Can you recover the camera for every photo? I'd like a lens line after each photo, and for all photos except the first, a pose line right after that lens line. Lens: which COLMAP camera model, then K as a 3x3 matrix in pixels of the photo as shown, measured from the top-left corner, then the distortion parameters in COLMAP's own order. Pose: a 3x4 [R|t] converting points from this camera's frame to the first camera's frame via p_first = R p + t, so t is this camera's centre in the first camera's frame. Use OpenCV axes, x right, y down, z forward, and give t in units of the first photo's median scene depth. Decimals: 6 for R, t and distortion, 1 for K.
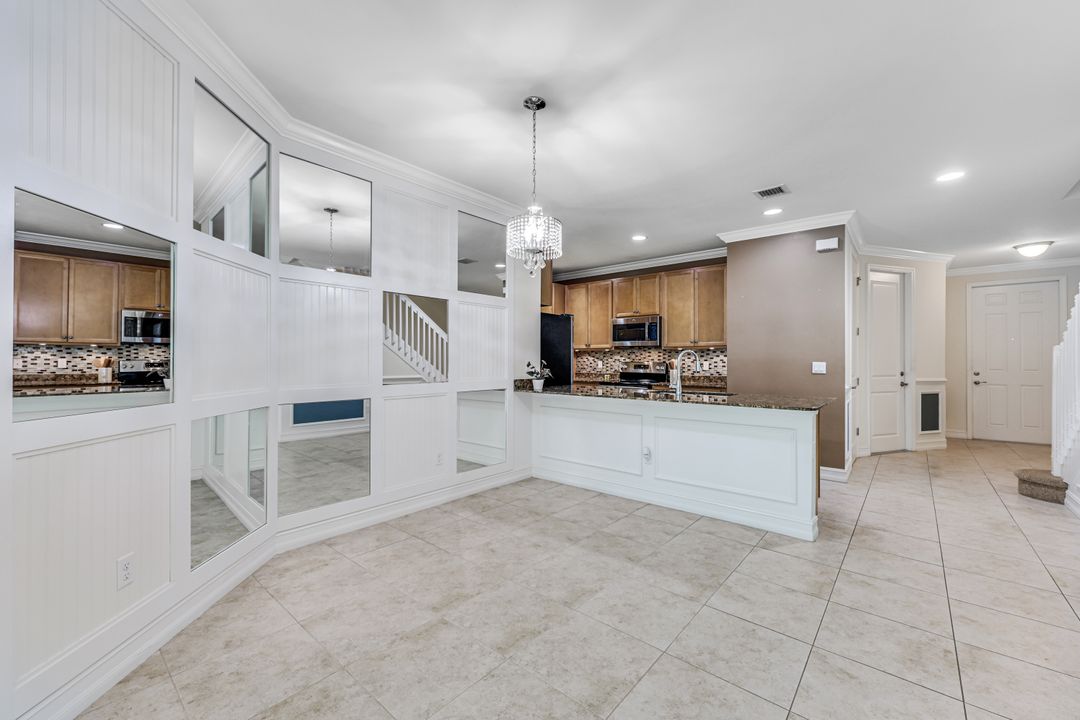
lens RADIAL K [[431.9, 0, 537.5], [0, 431.9, 358.9], [0, 0, 1]] dist [-0.001944, 0.000231]
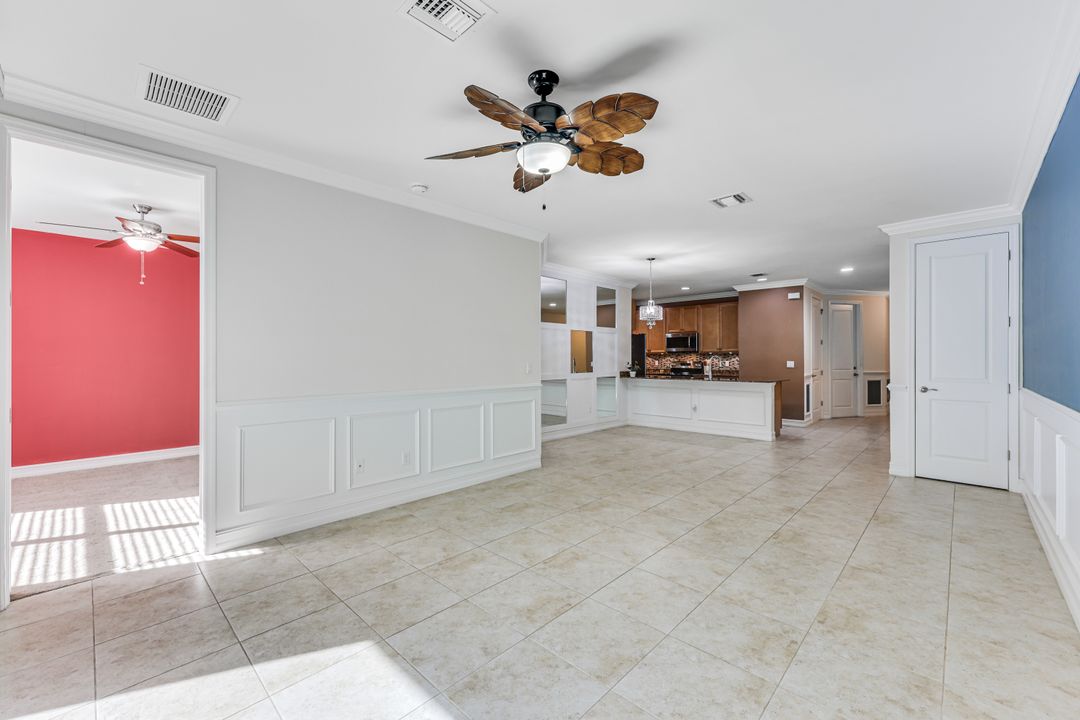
lens RADIAL K [[433.9, 0, 538.5], [0, 433.9, 358.5], [0, 0, 1]] dist [0.001034, -0.000360]
pose [[0.998356, -0.005446, -0.057063, -0.233216], [0.005604, 0.999981, 0.002594, -0.011499], [0.057048, -0.002909, 0.998367, -0.696260]]
